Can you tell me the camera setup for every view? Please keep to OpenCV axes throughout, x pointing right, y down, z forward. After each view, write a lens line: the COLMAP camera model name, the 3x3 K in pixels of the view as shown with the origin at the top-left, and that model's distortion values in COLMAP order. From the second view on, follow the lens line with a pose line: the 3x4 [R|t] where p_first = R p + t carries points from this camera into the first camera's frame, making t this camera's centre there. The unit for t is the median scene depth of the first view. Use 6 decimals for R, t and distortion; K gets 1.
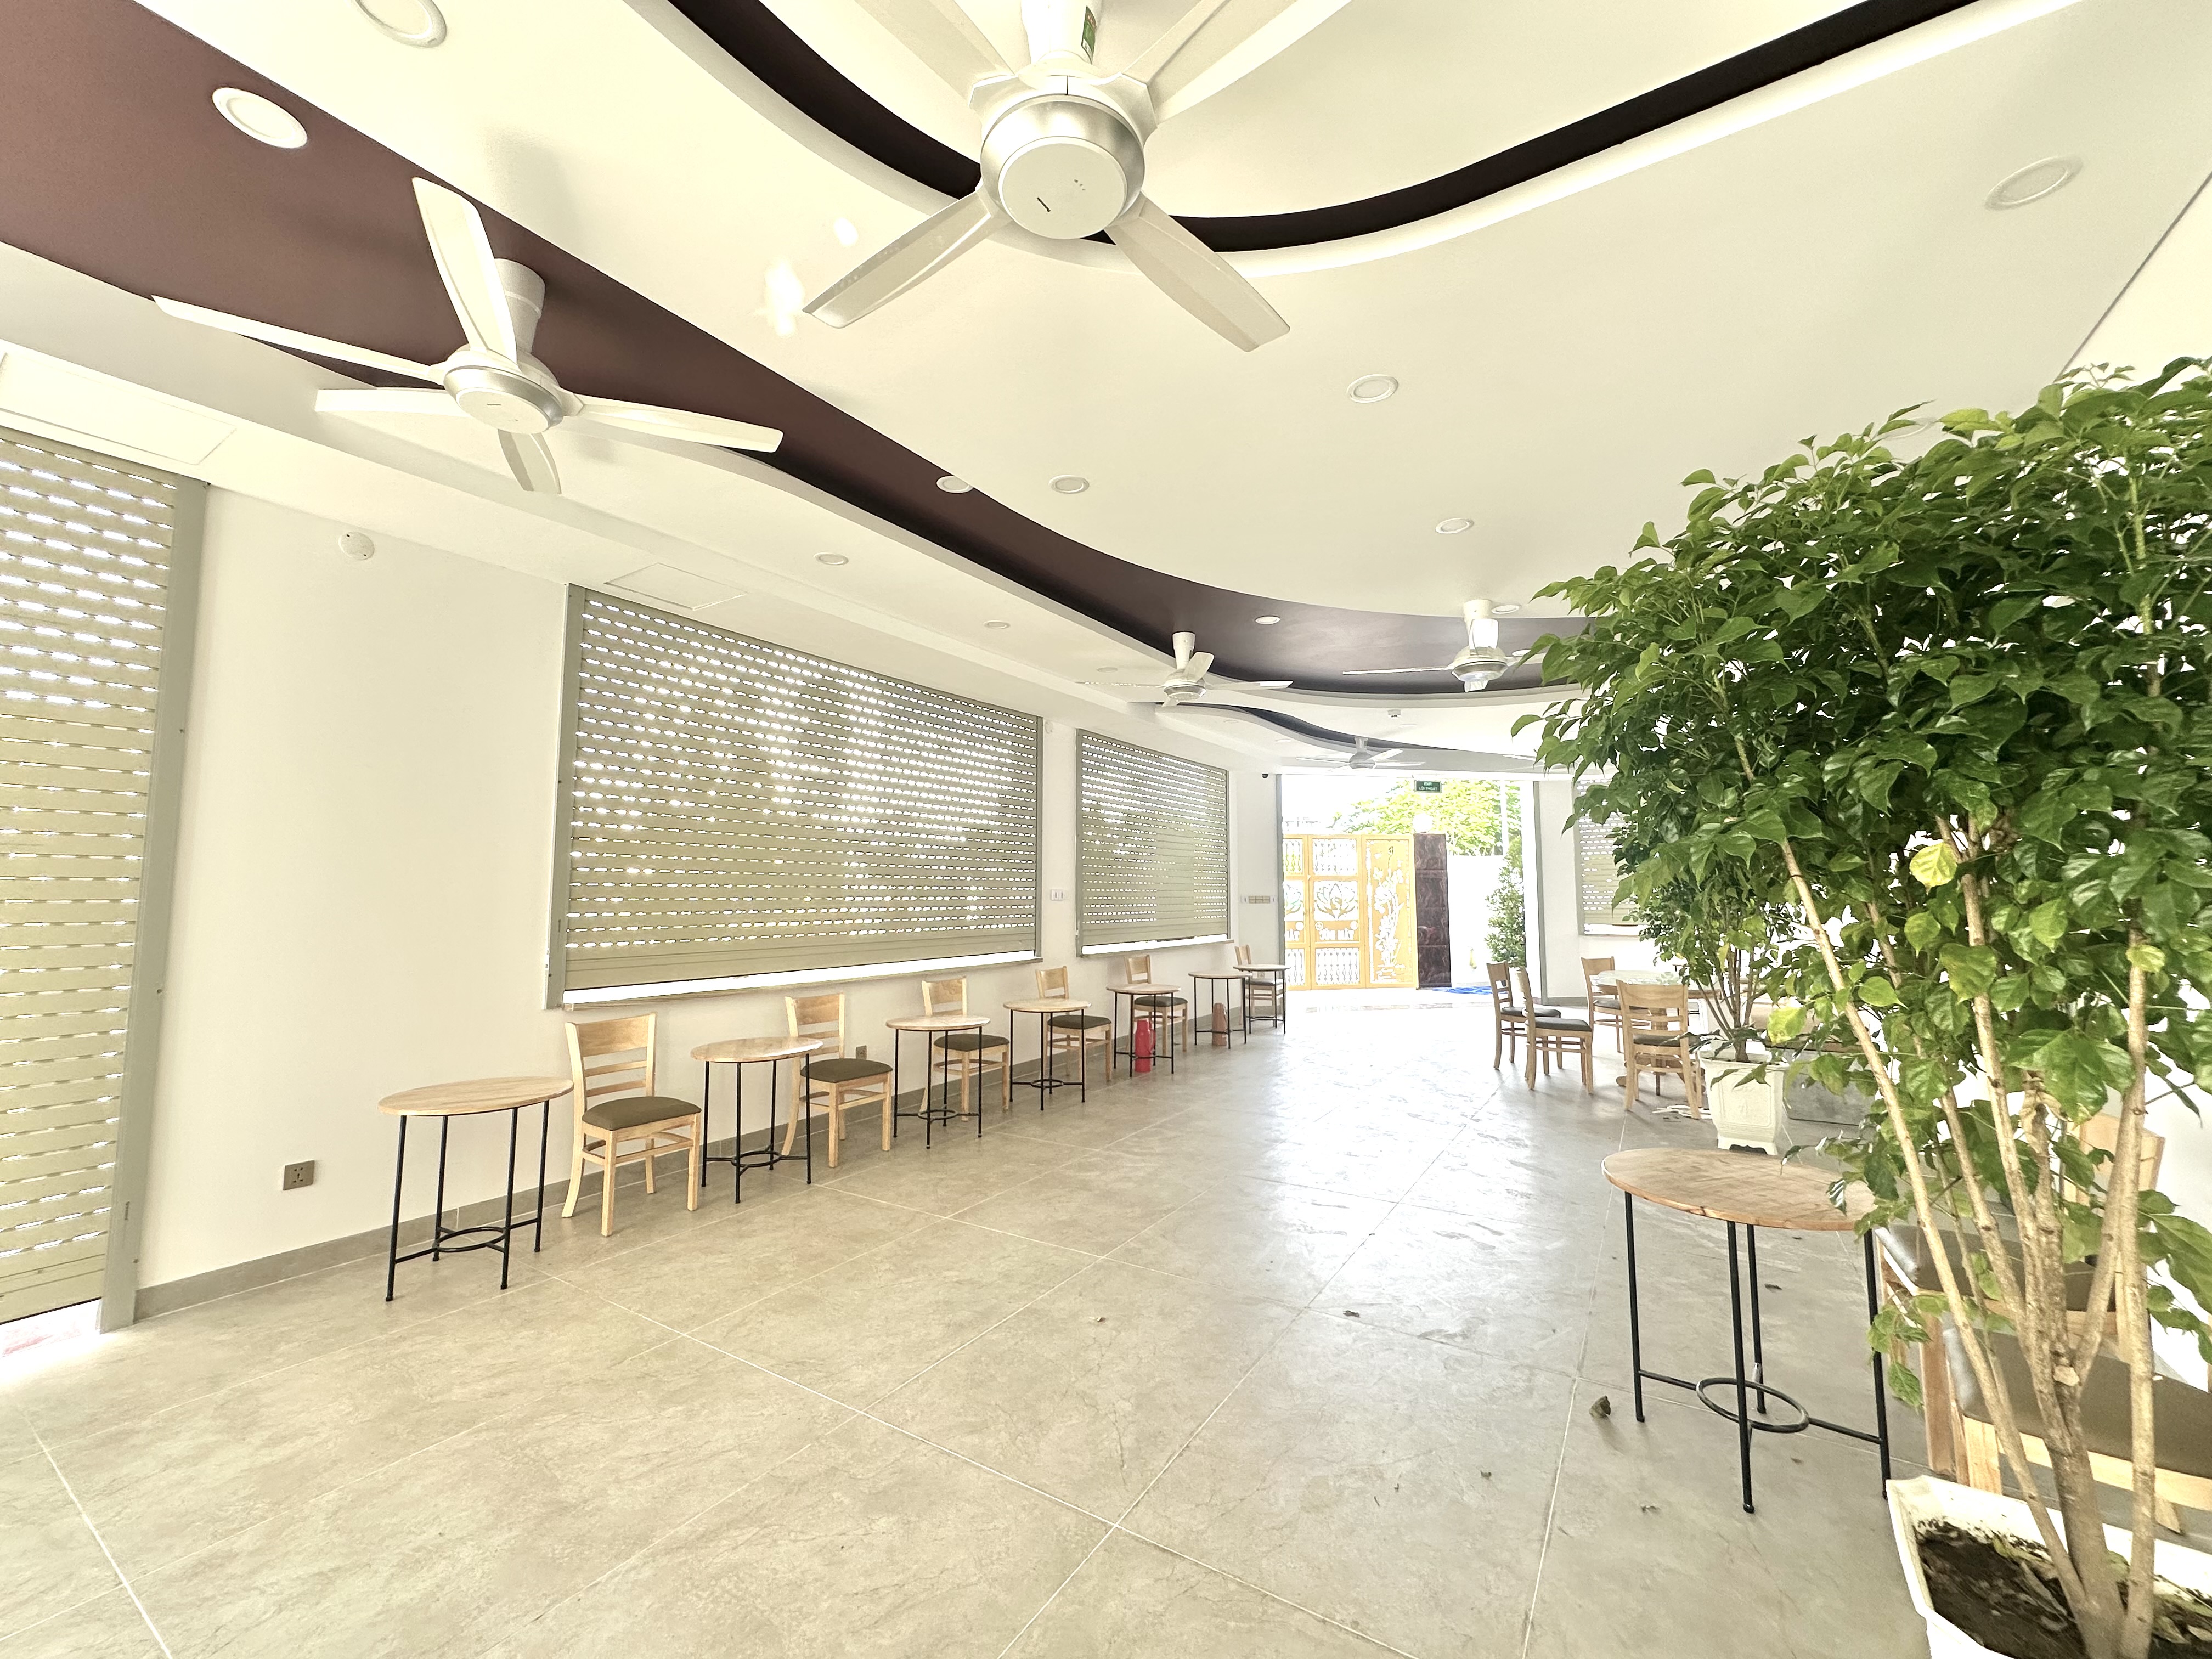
lens RADIAL K [[884.1, 0, 1109.6], [0, 884.1, 826.6], [0, 0, 1]] dist [-0.003749, 0.000229]
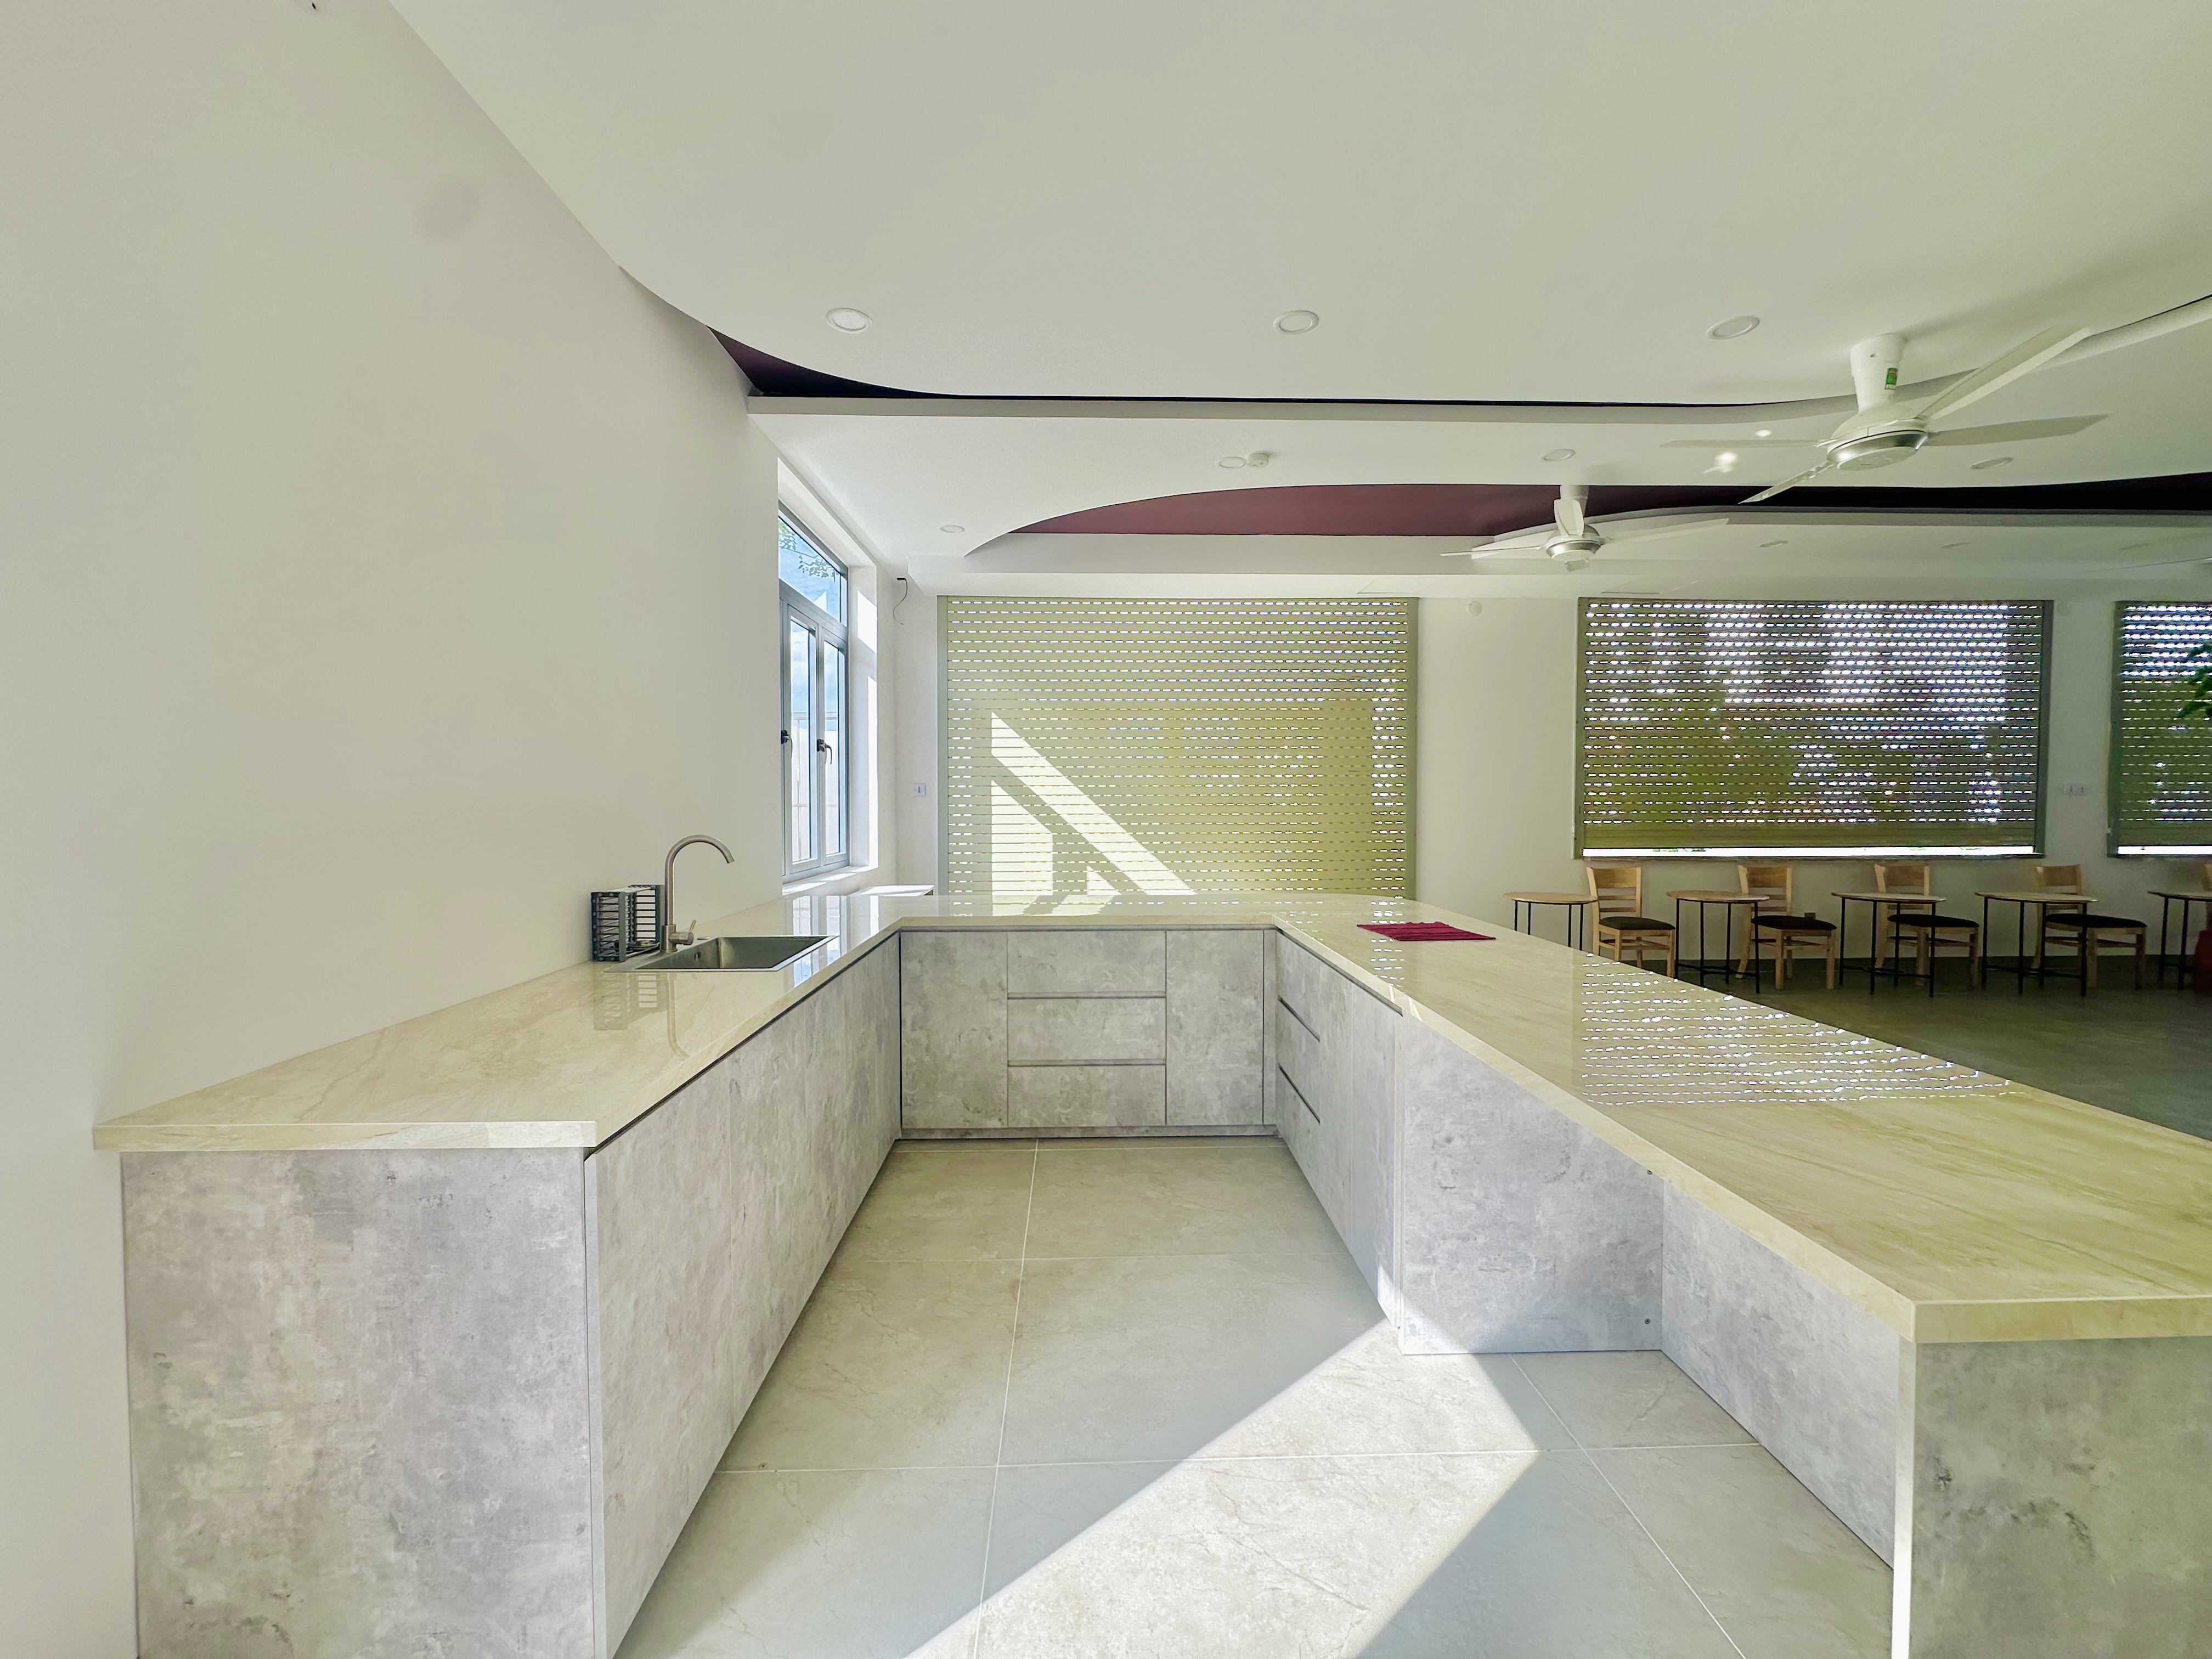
lens RADIAL K [[899.1, 0, 1111.6], [0, 899.1, 821.3], [0, 0, 1]] dist [-0.002414, 0.001272]
pose [[0.566605, 0.028836, -0.823485, 0.298500], [0.066996, 0.994466, 0.080921, -0.068283], [0.821261, -0.101021, 0.561538, -0.751284]]
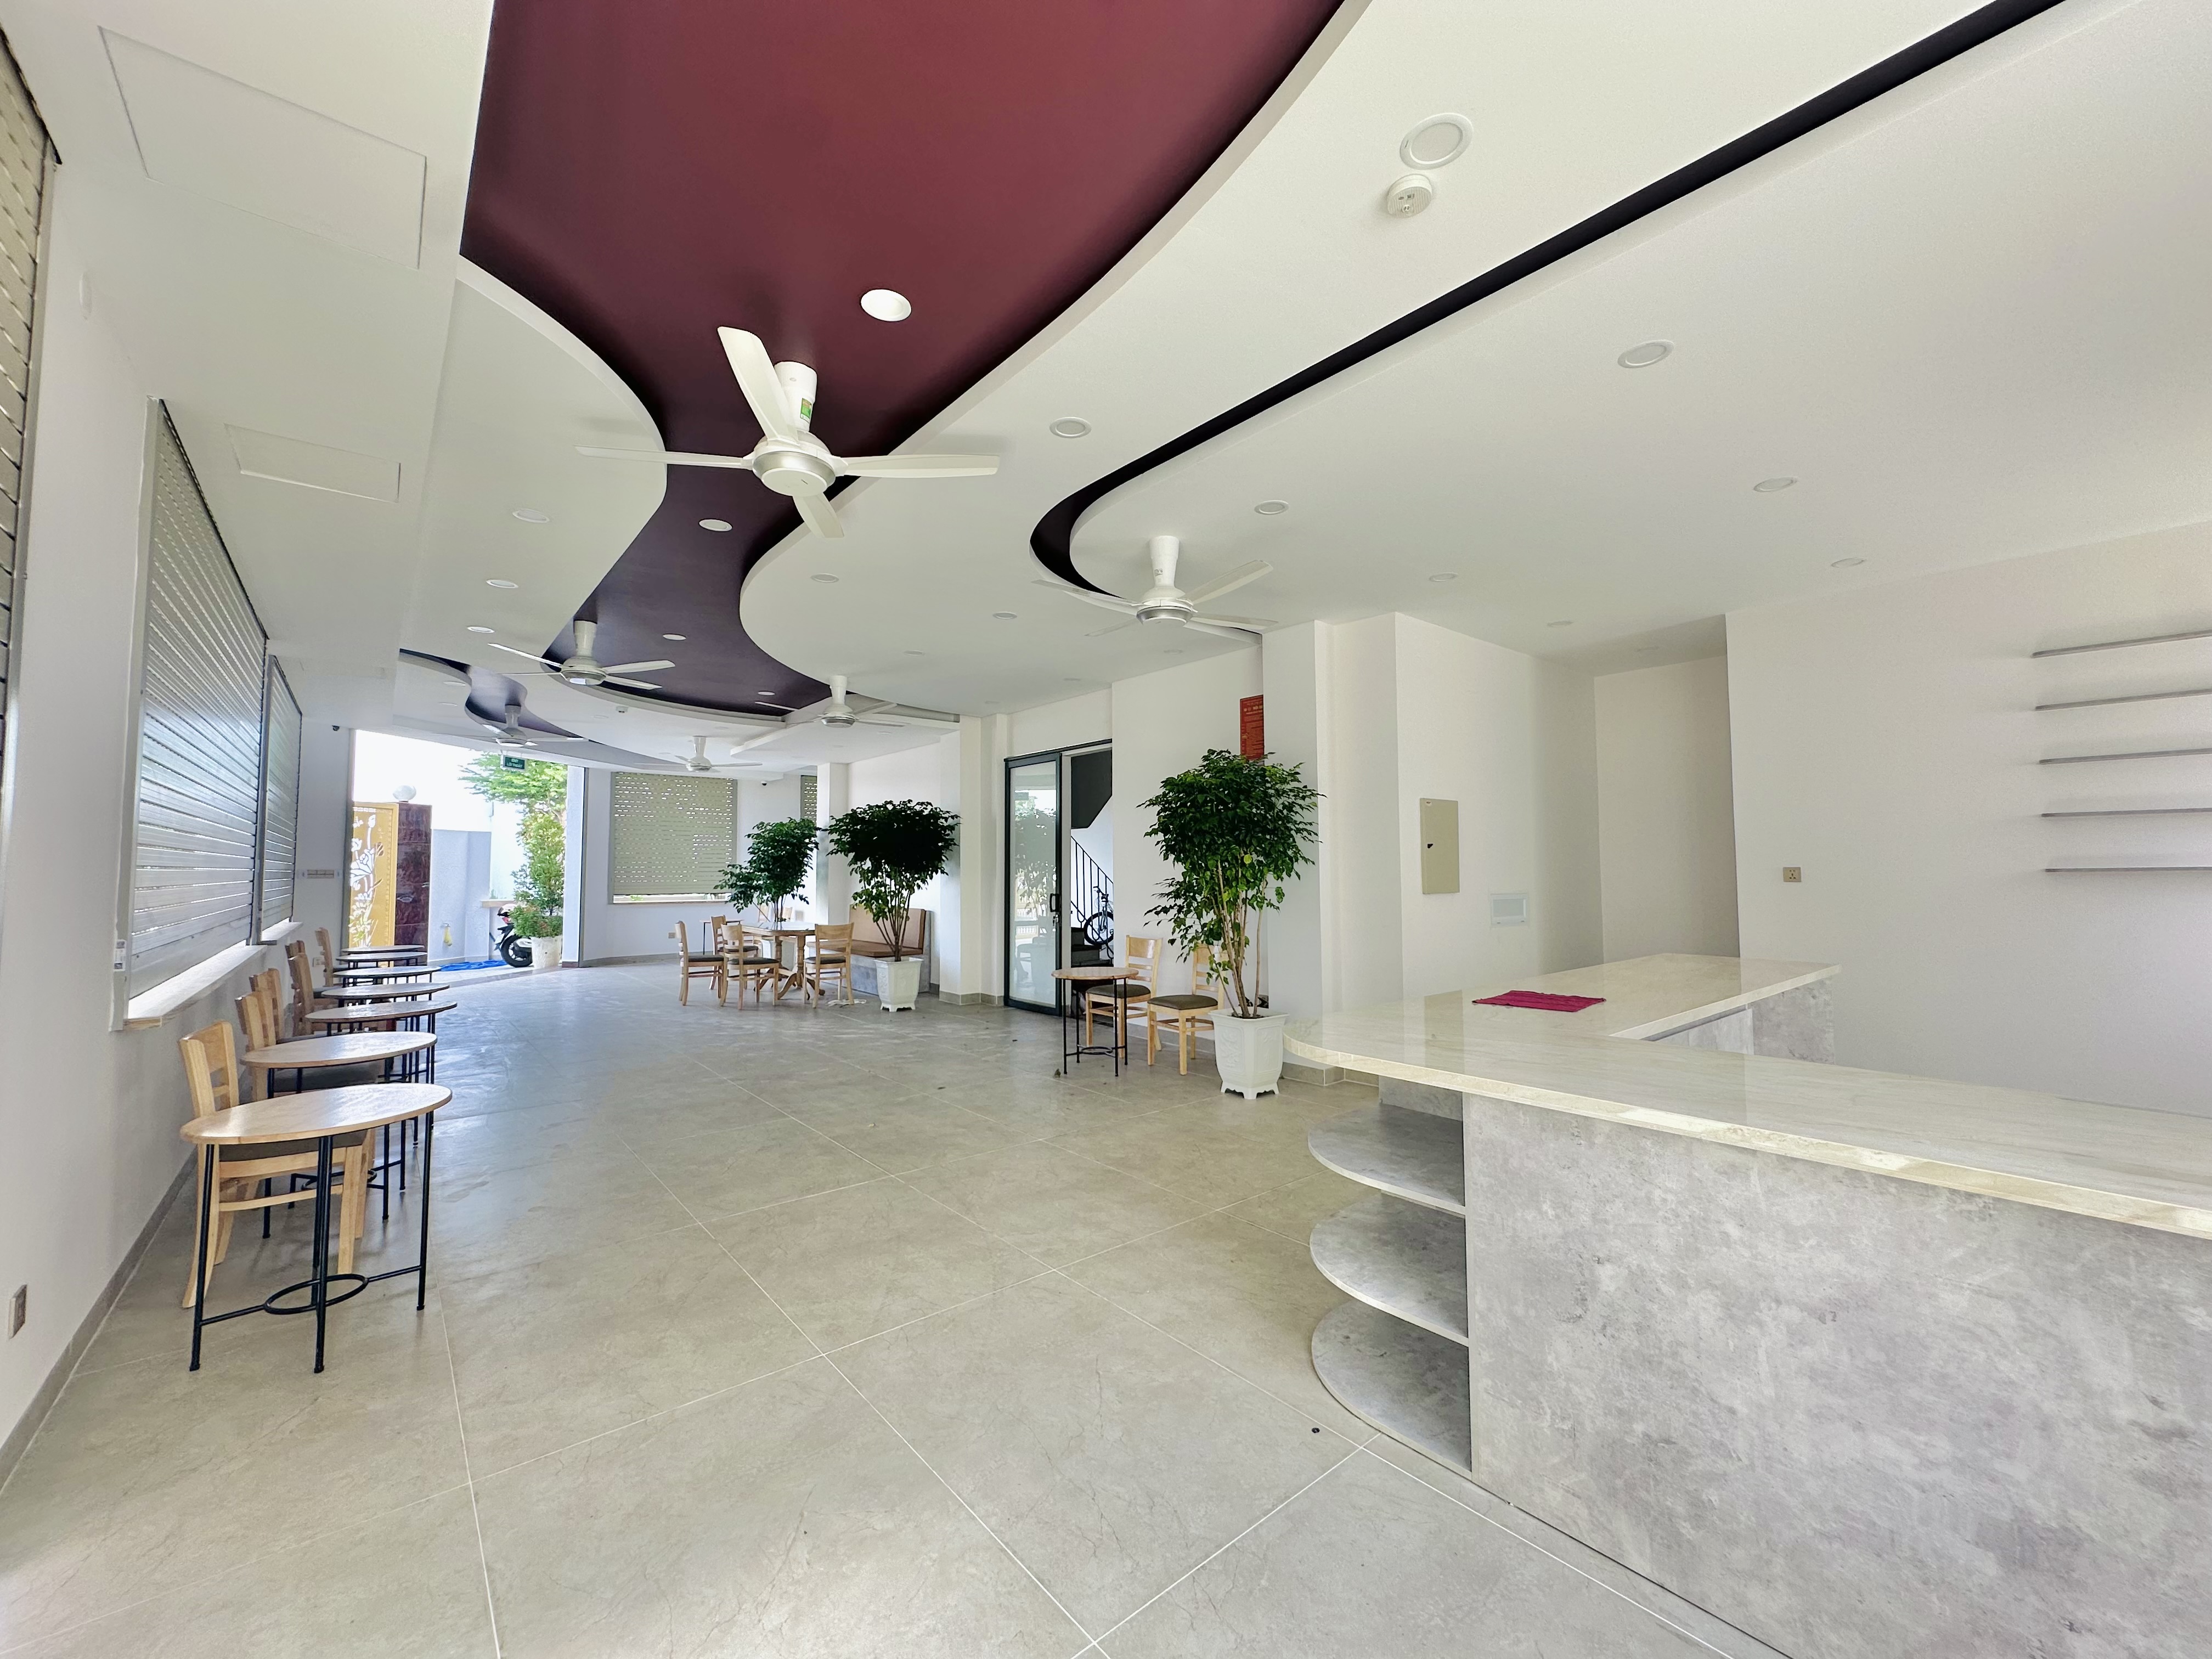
lens RADIAL K [[878.1, 0, 1110.3], [0, 878.1, 827.7], [0, 0, 1]] dist [-0.003348, -0.000033]
pose [[0.299230, 0.049005, 0.952922, -1.171176], [-0.074499, 0.996832, -0.027870, 0.017493], [-0.951268, -0.062652, 0.301933, 0.100481]]
